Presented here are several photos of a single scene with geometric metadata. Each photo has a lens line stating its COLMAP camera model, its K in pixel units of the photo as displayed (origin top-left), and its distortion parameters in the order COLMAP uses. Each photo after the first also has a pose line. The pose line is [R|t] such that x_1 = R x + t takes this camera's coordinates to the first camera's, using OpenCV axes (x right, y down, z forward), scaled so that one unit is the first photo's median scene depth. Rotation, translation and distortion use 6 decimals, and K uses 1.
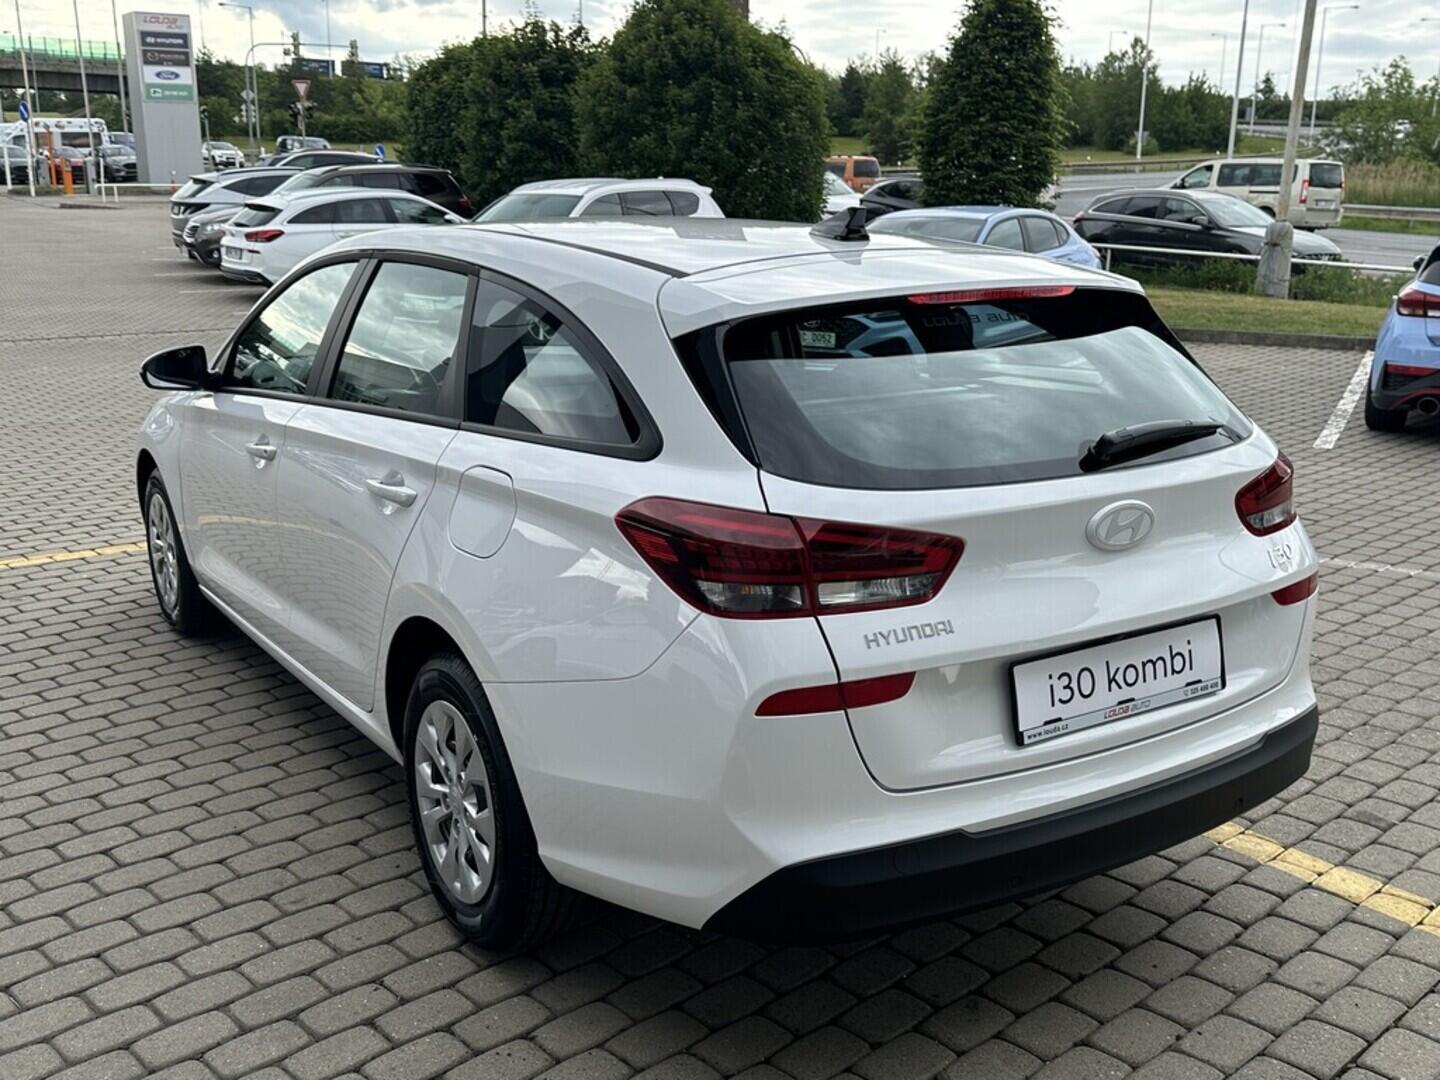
lens RADIAL K [[1333.2, 0, 722.1], [0, 1333.2, 534.5], [0, 0, 1]] dist [0.097755, -0.182839]
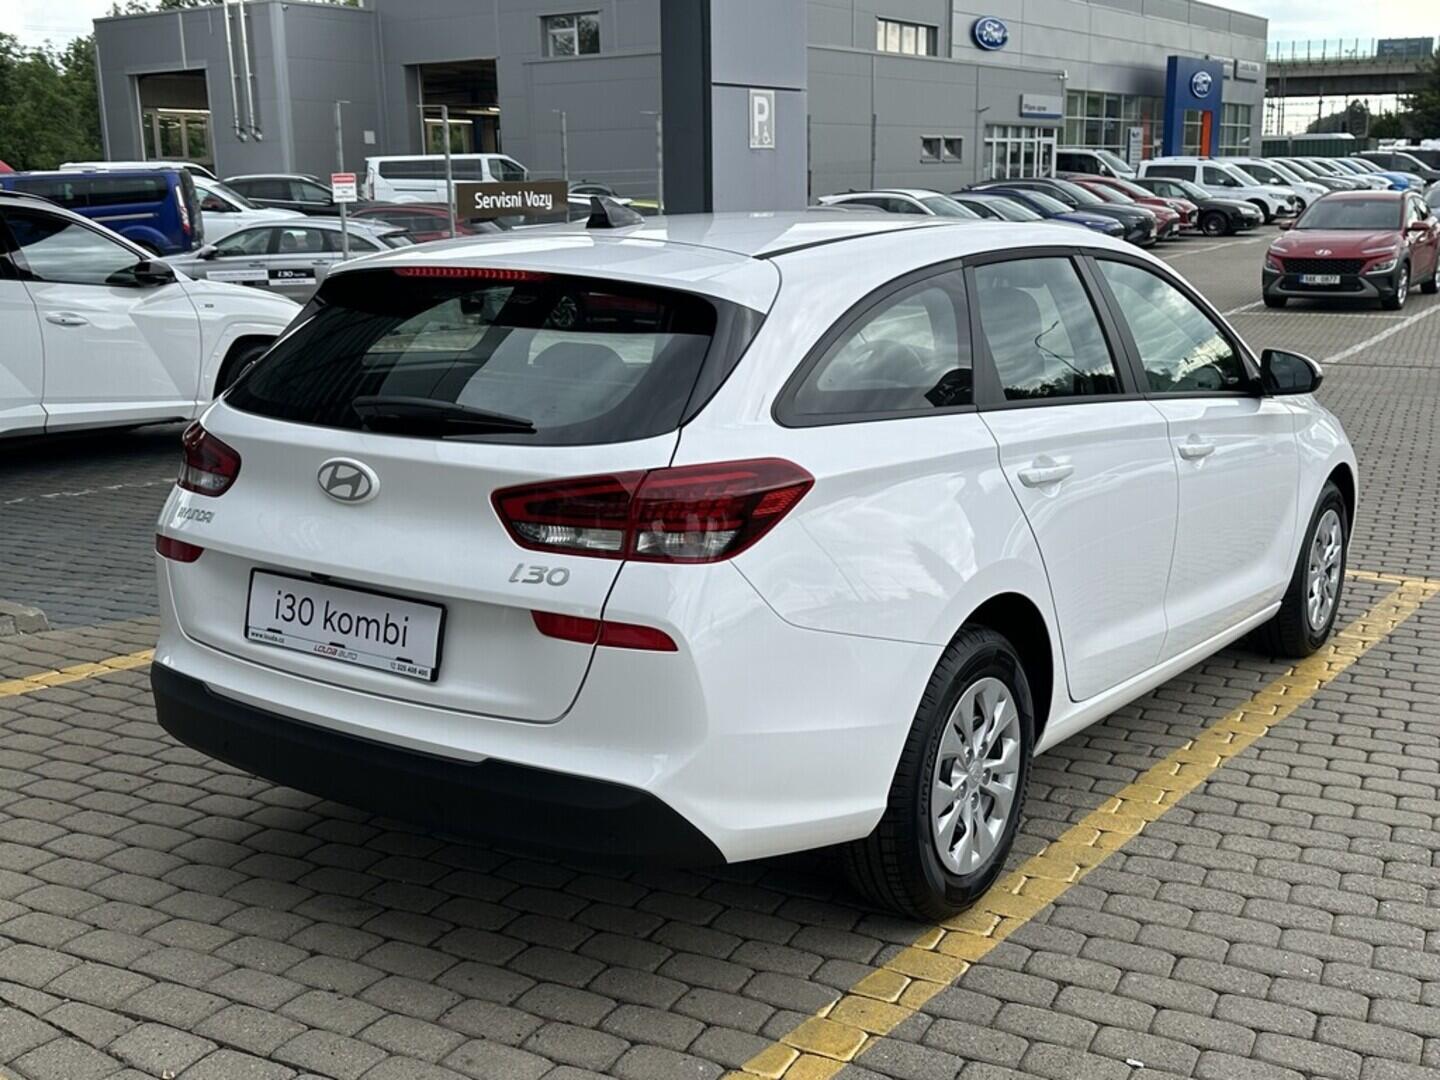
lens RADIAL K [[1526.8, 0, 724.7], [0, 1526.8, 545.0], [0, 0, 1]] dist [0.186705, -0.429924]
pose [[0.376011, 0.188147, -0.907313, 1.387853], [-0.223971, 0.968589, 0.108035, -0.142375], [0.899140, 0.162589, 0.406339, 0.697697]]
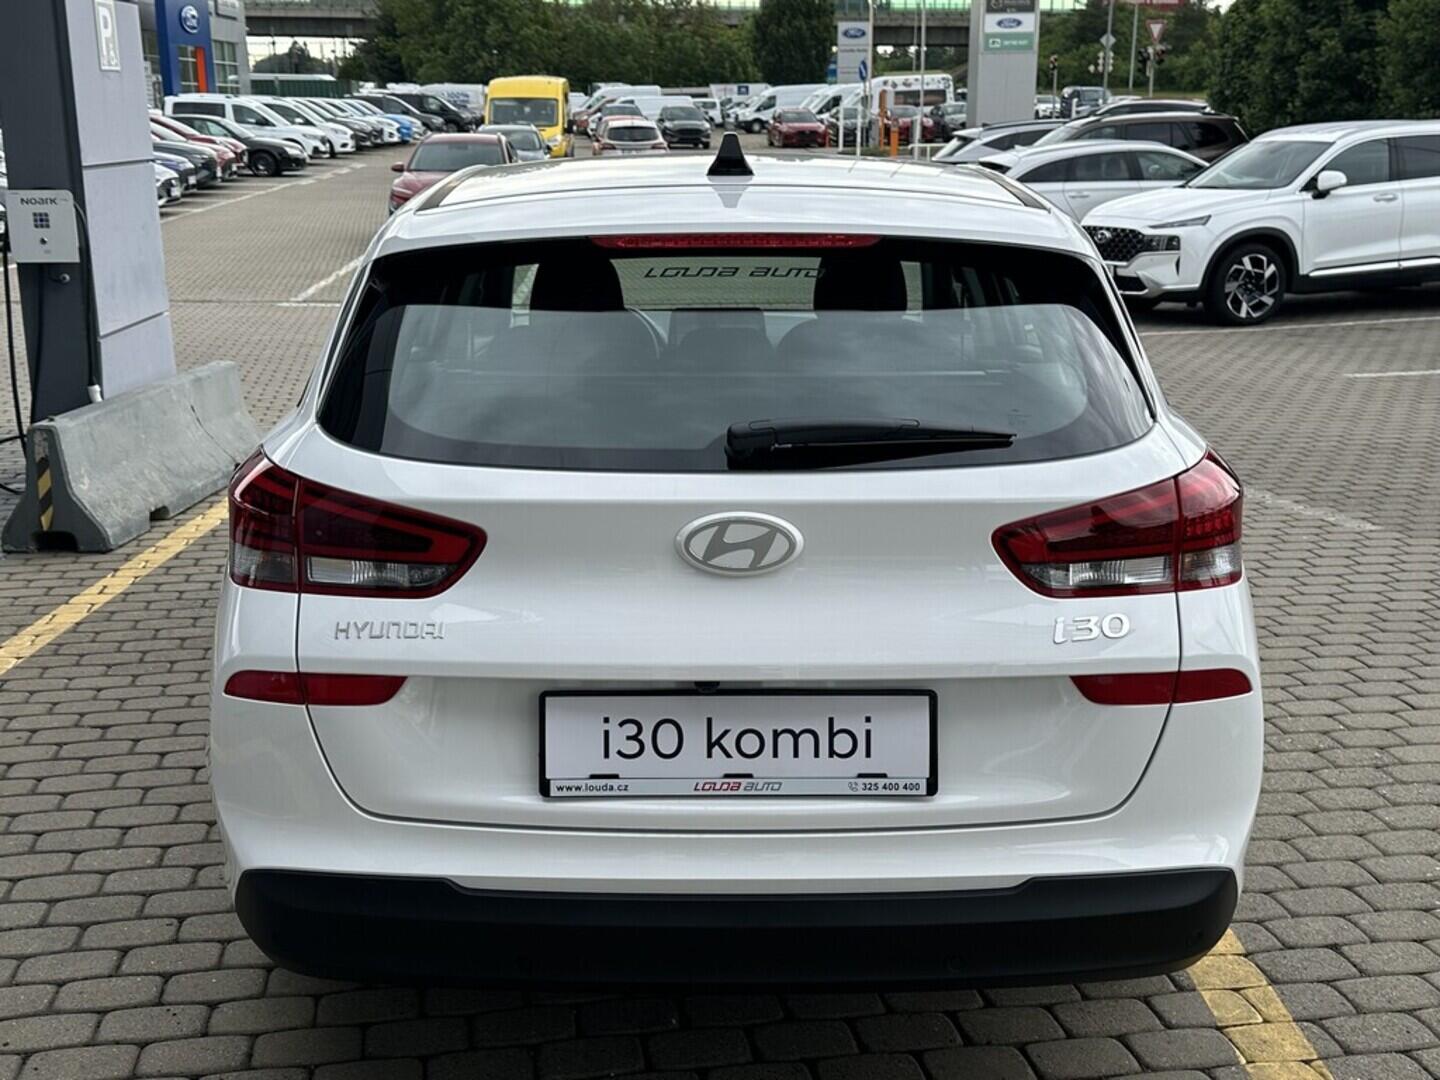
lens RADIAL K [[1526.8, 0, 724.7], [0, 1526.8, 545.0], [0, 0, 1]] dist [0.186705, -0.429924]
pose [[0.844679, 0.124257, -0.520651, 0.665978], [-0.123968, 0.991649, 0.035545, -0.032419], [0.520720, 0.034520, 0.853029, 0.229424]]
